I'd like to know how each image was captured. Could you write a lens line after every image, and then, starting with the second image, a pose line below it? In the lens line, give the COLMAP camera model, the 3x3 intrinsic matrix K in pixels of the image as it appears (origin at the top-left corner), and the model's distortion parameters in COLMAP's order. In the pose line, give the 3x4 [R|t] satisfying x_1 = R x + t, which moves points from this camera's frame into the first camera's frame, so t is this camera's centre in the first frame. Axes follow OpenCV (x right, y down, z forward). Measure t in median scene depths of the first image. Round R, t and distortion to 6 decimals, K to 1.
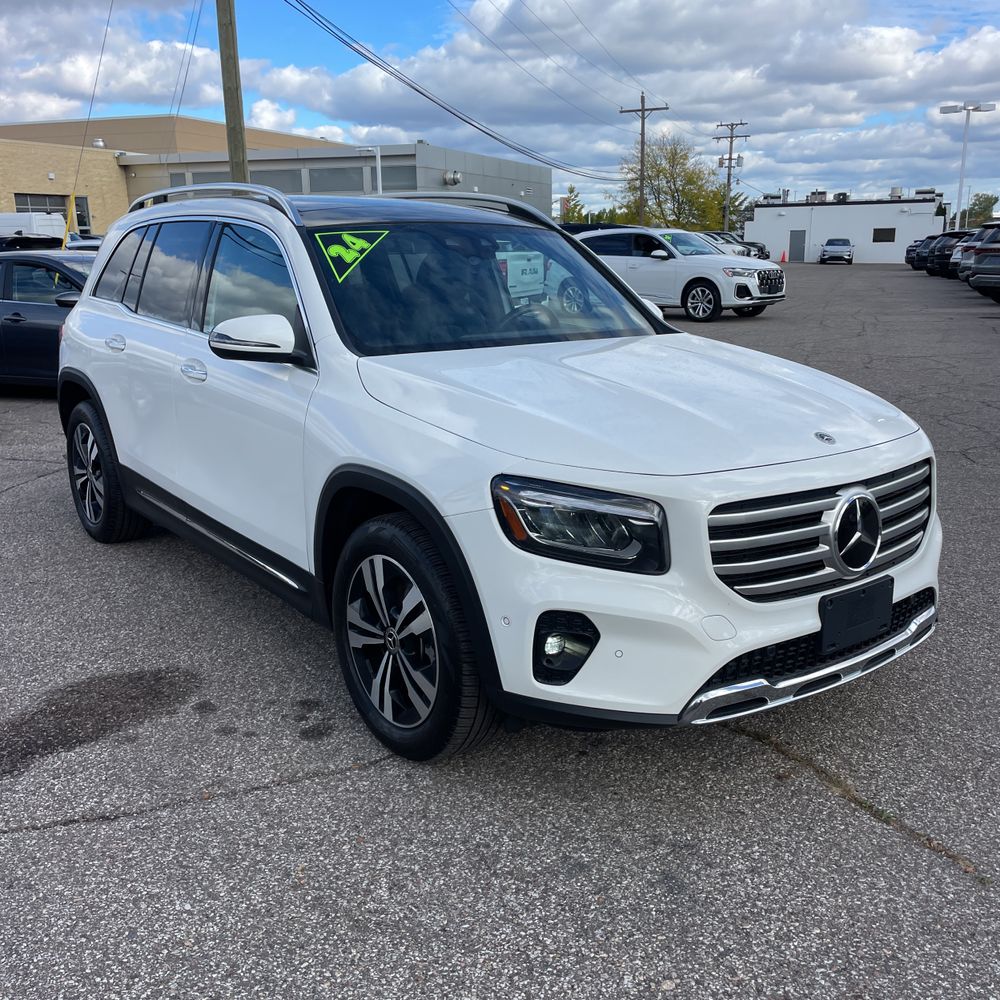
lens RADIAL K [[1020.3, 0, 505.8], [0, 1020.3, 490.8], [0, 0, 1]] dist [0.033790, 0.000000]
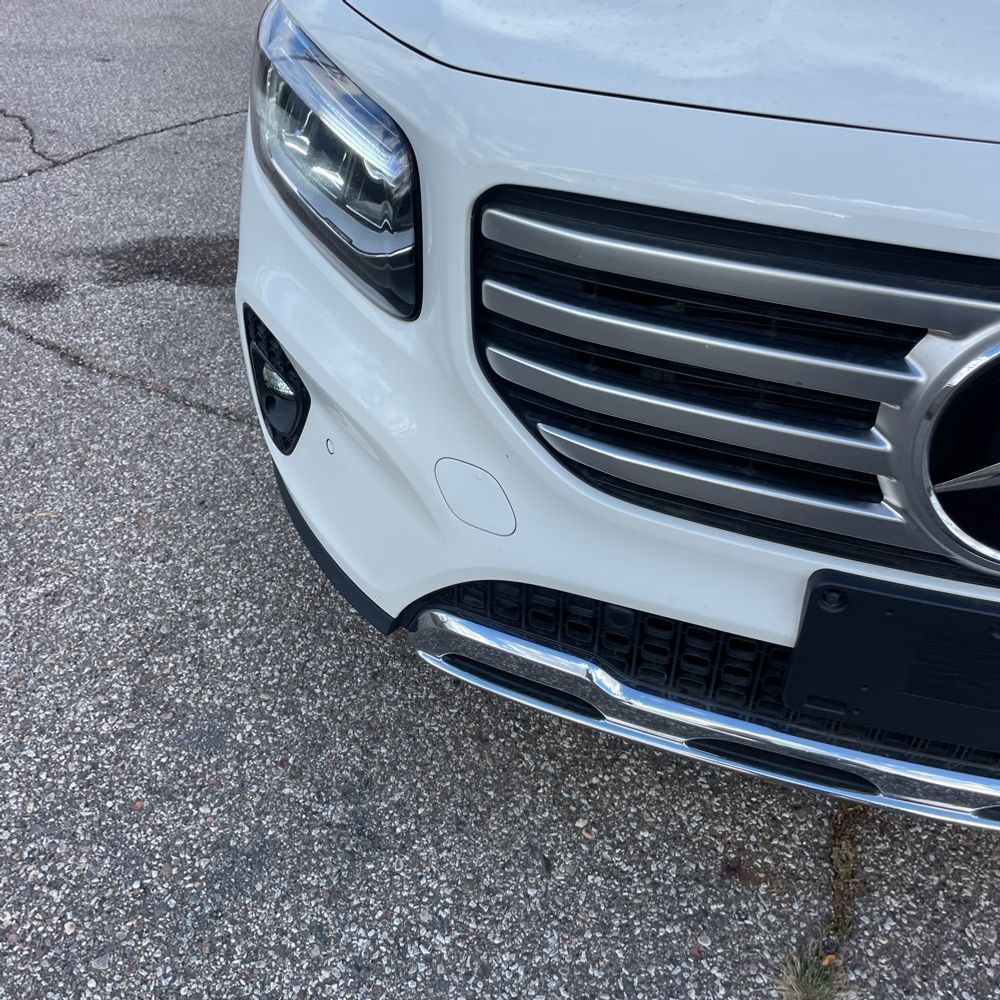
lens RADIAL K [[1020.3, 0, 518.0], [0, 1020.3, 488.5], [0, 0, 1]] dist [0.033790, 0.000000]
pose [[0.638554, 0.465450, -0.612866, 0.366826], [-0.223655, 0.874234, 0.430920, -0.035554], [0.736361, -0.138095, 0.662346, 0.592990]]
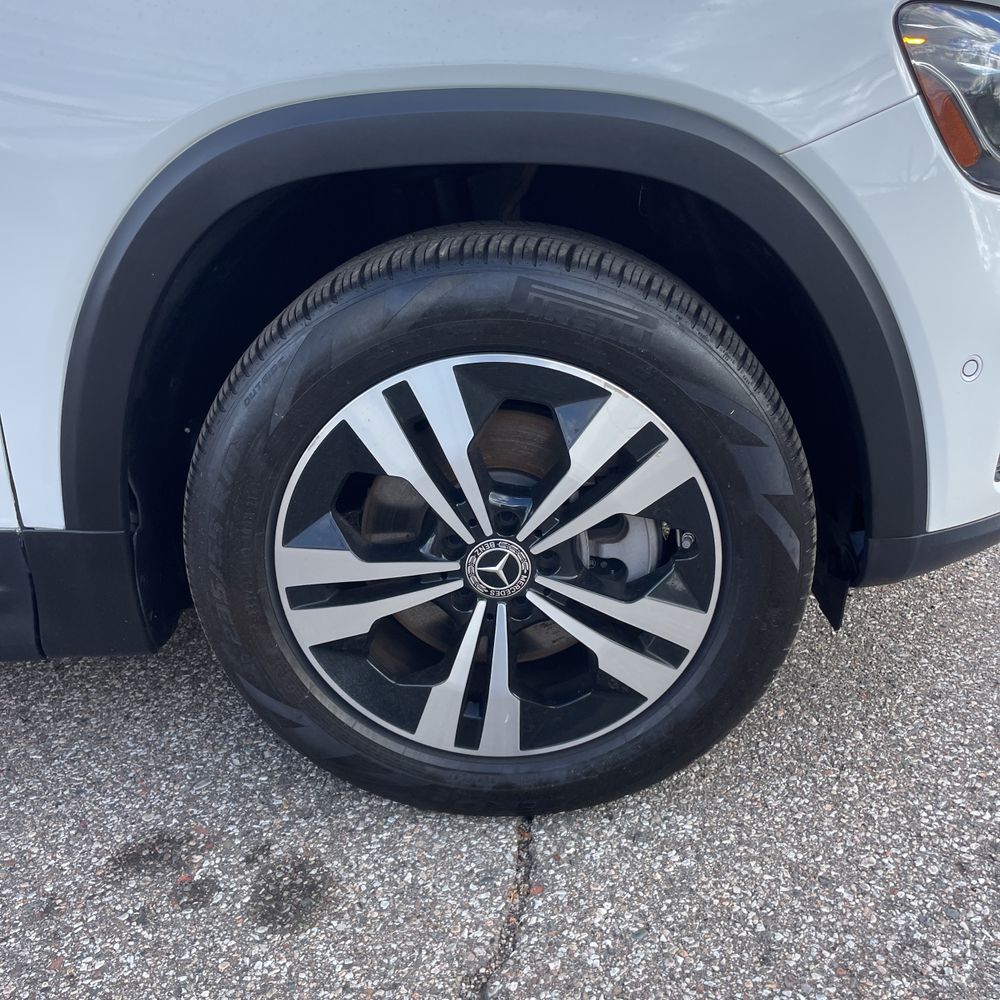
lens RADIAL K [[1020.3, 0, 507.7], [0, 1020.3, 499.3], [0, 0, 1]] dist [0.033790, 0.000000]
pose [[0.624554, -0.341209, 0.702502, -0.353125], [0.231368, 0.939969, 0.250852, 0.021572], [-0.745923, 0.005866, 0.666007, 0.687045]]
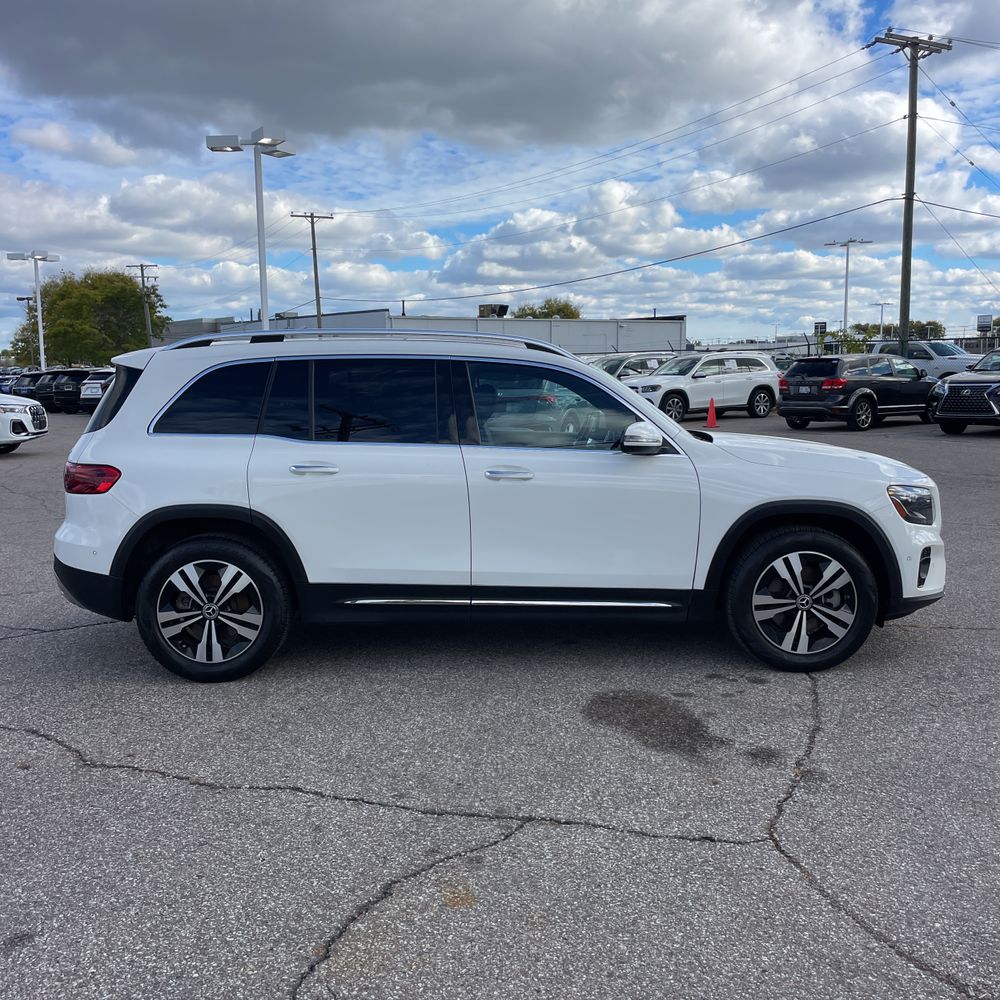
lens RADIAL K [[1020.3, 0, 514.9], [0, 1020.3, 469.8], [0, 0, 1]] dist [0.033790, 0.000000]
pose [[0.600523, -0.074397, 0.796139, -1.622519], [0.192686, 0.979785, -0.053783, -0.065490], [-0.776044, 0.185703, 0.602719, 0.289287]]
